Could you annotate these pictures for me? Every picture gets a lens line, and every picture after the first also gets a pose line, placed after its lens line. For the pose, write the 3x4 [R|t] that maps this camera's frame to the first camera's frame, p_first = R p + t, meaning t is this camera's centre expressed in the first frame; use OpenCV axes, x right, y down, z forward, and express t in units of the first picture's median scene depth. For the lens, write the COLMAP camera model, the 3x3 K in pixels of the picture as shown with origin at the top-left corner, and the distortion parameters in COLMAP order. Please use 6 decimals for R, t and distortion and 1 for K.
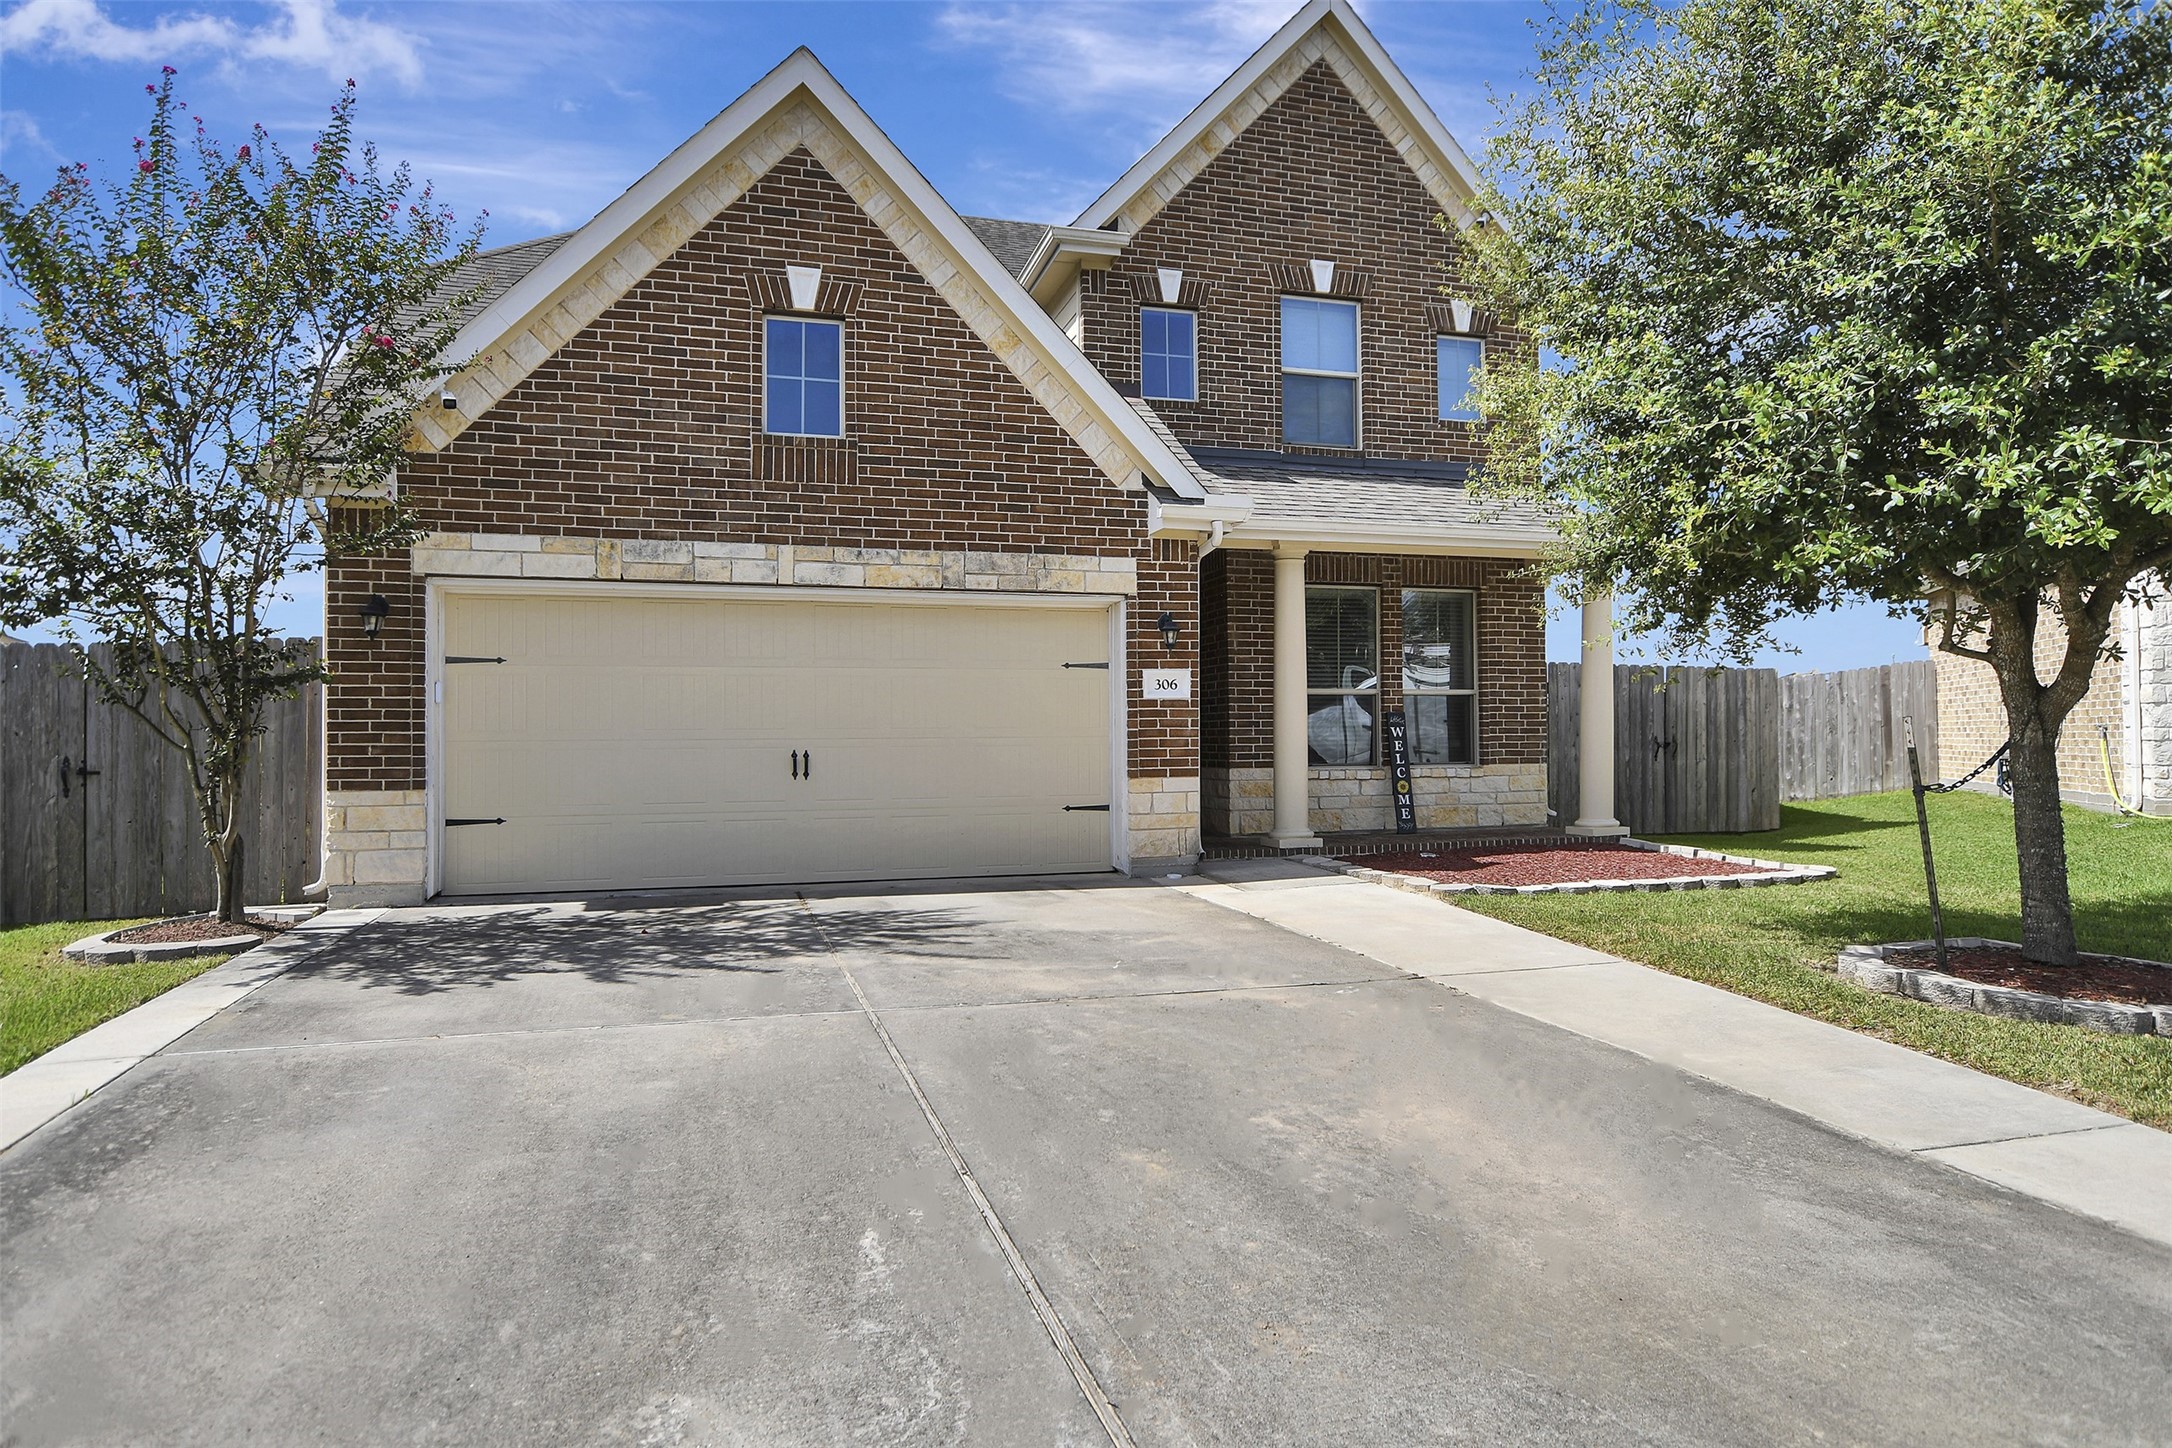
lens RADIAL K [[1216.5, 0, 1086.0], [0, 1216.5, 724.0], [0, 0, 1]] dist [-0.013503, -0.000130]
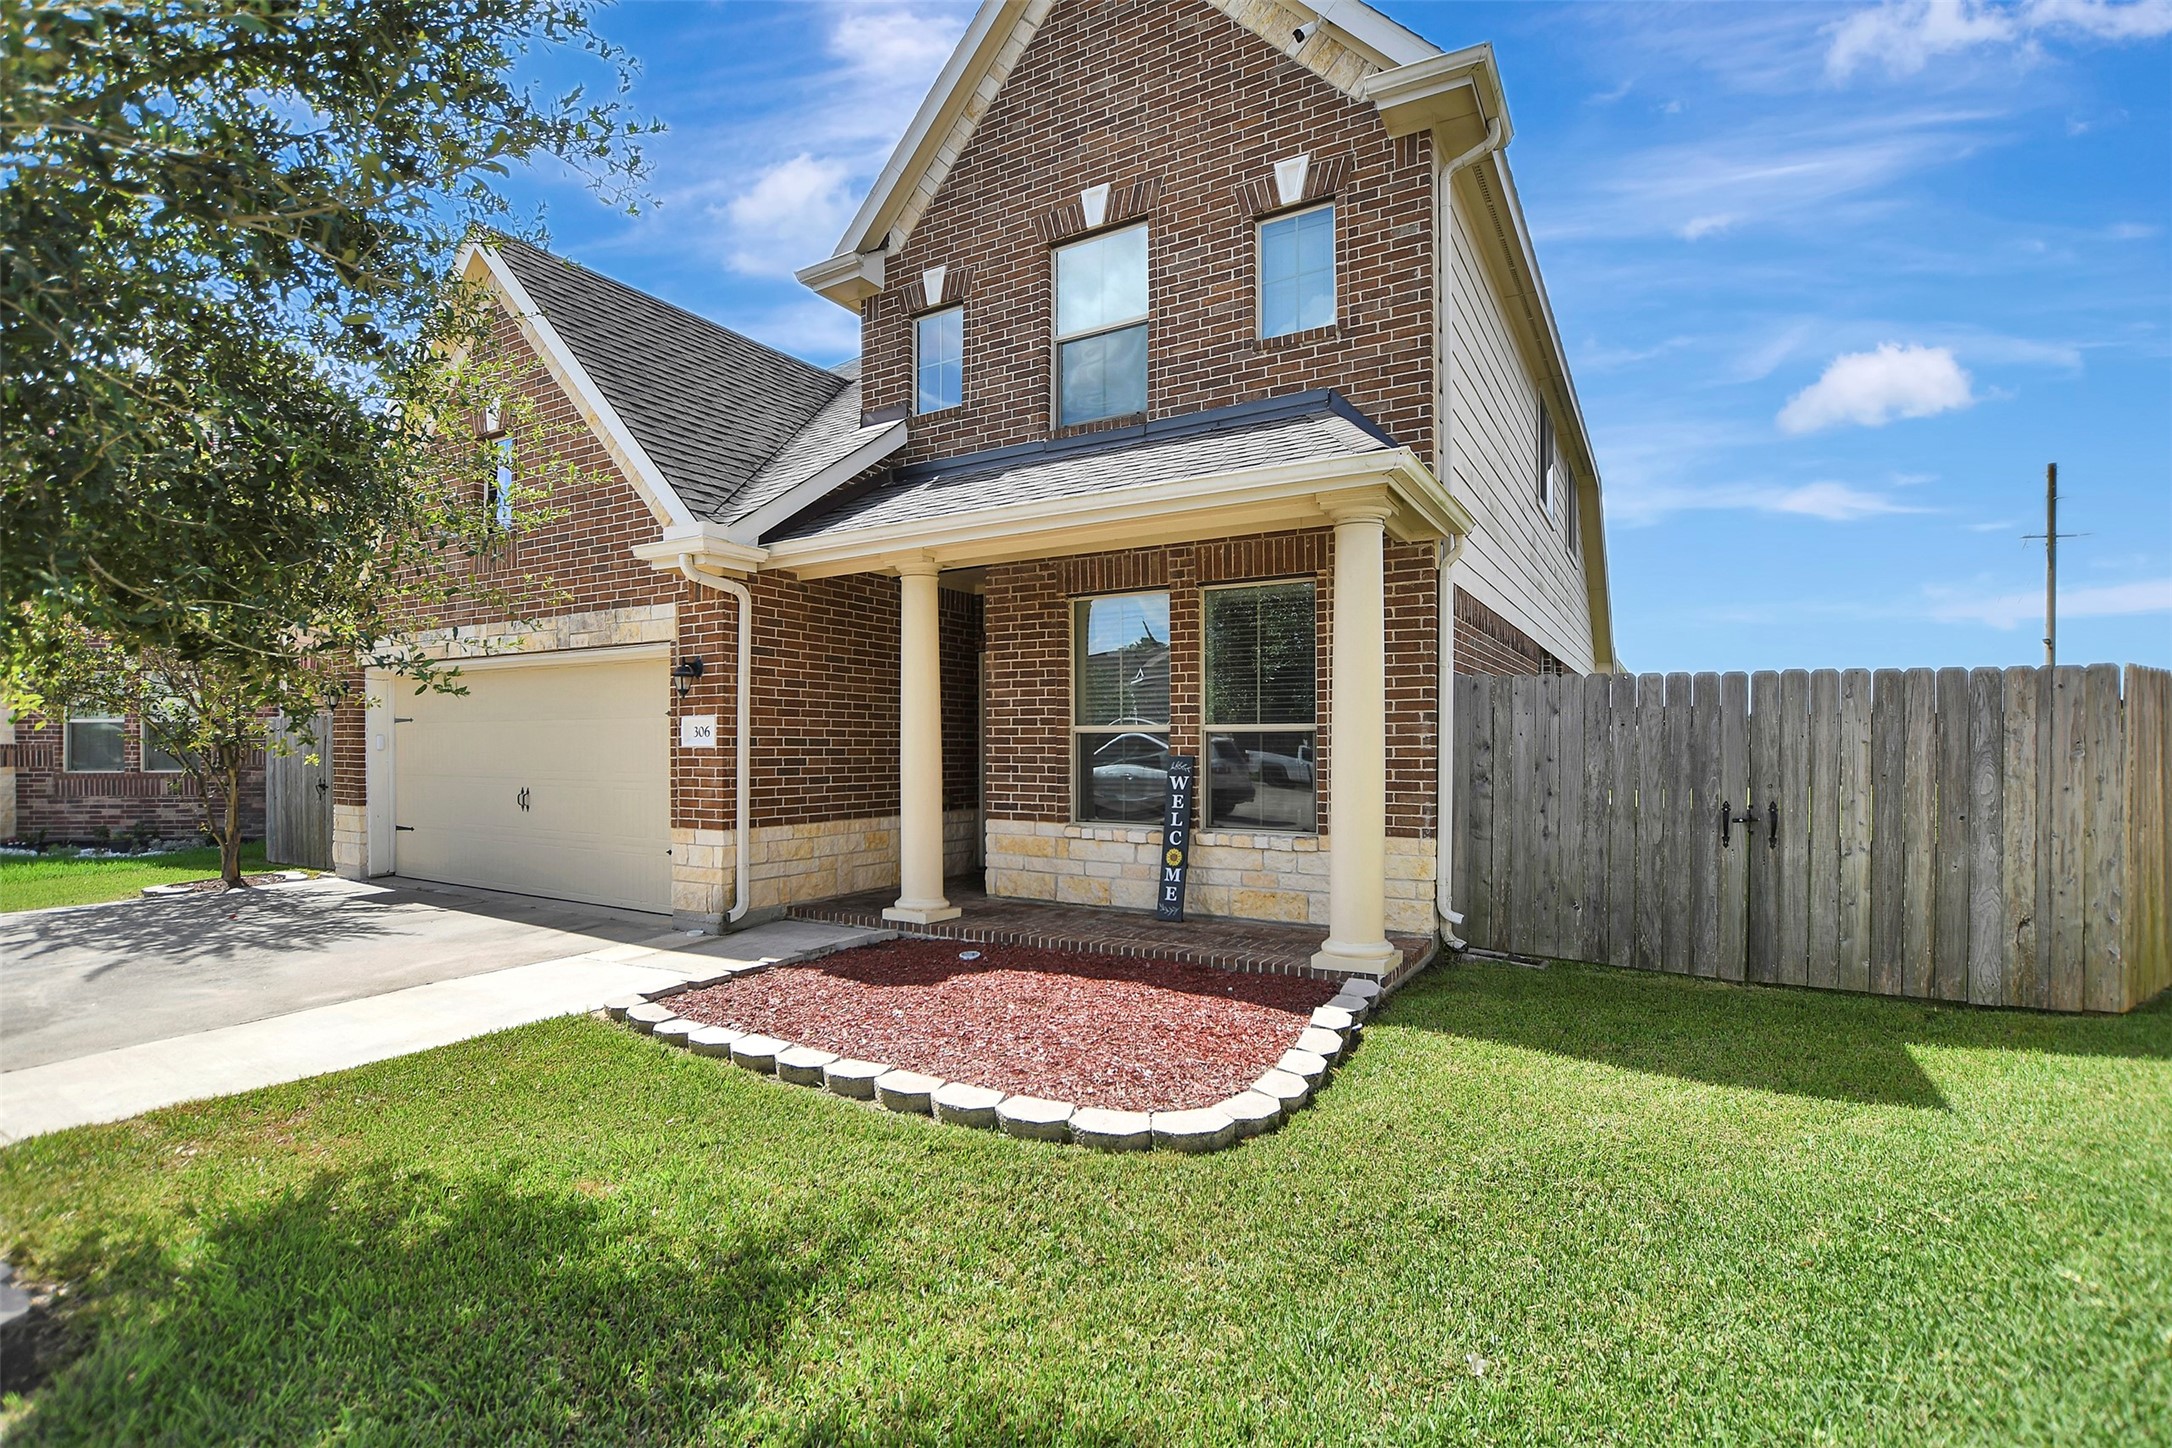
lens RADIAL K [[1000.0, 0, 1084.8], [0, 1000.0, 755.2], [0, 0, 1]] dist [-0.025301, -0.000132]
pose [[0.685596, 0.013865, -0.727850, 0.890709], [0.002987, 0.999757, 0.021858, -0.032127], [0.727976, -0.017160, 0.685388, 0.725642]]
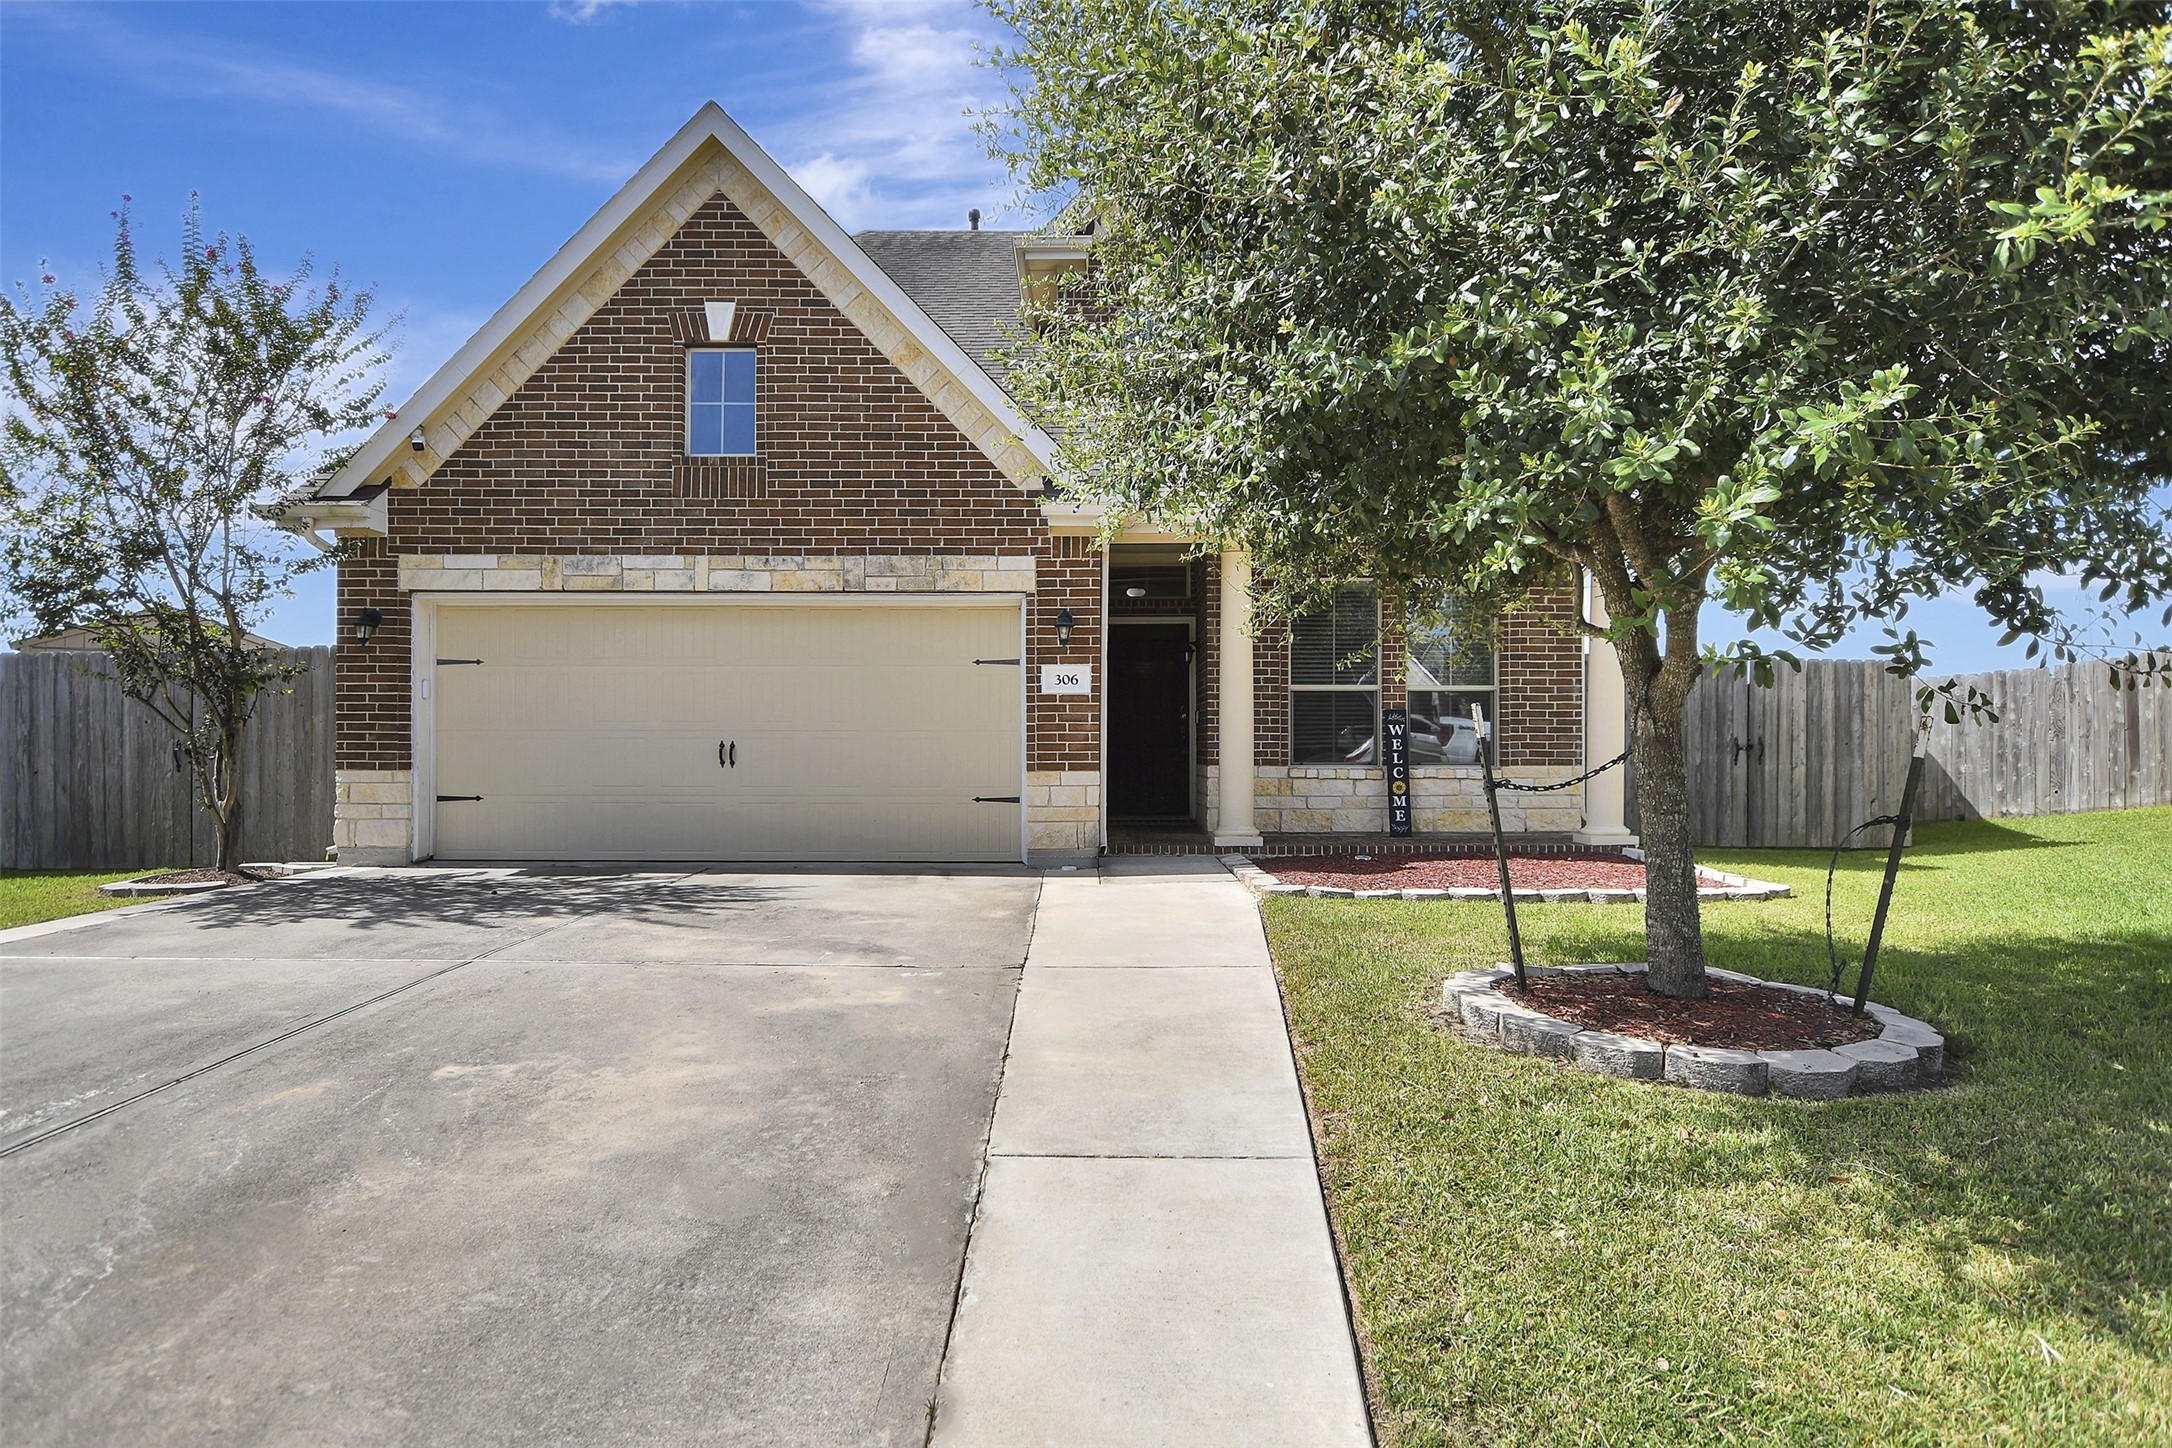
lens RADIAL K [[1193.7, 0, 1099.1], [0, 1193.7, 741.1], [0, 0, 1]] dist [-0.013548, 0.000942]
pose [[0.961689, 0.007846, -0.274029, 0.388145], [-0.004913, 0.999923, 0.011385, 0.007711], [0.274098, -0.009603, 0.961654, 0.050644]]
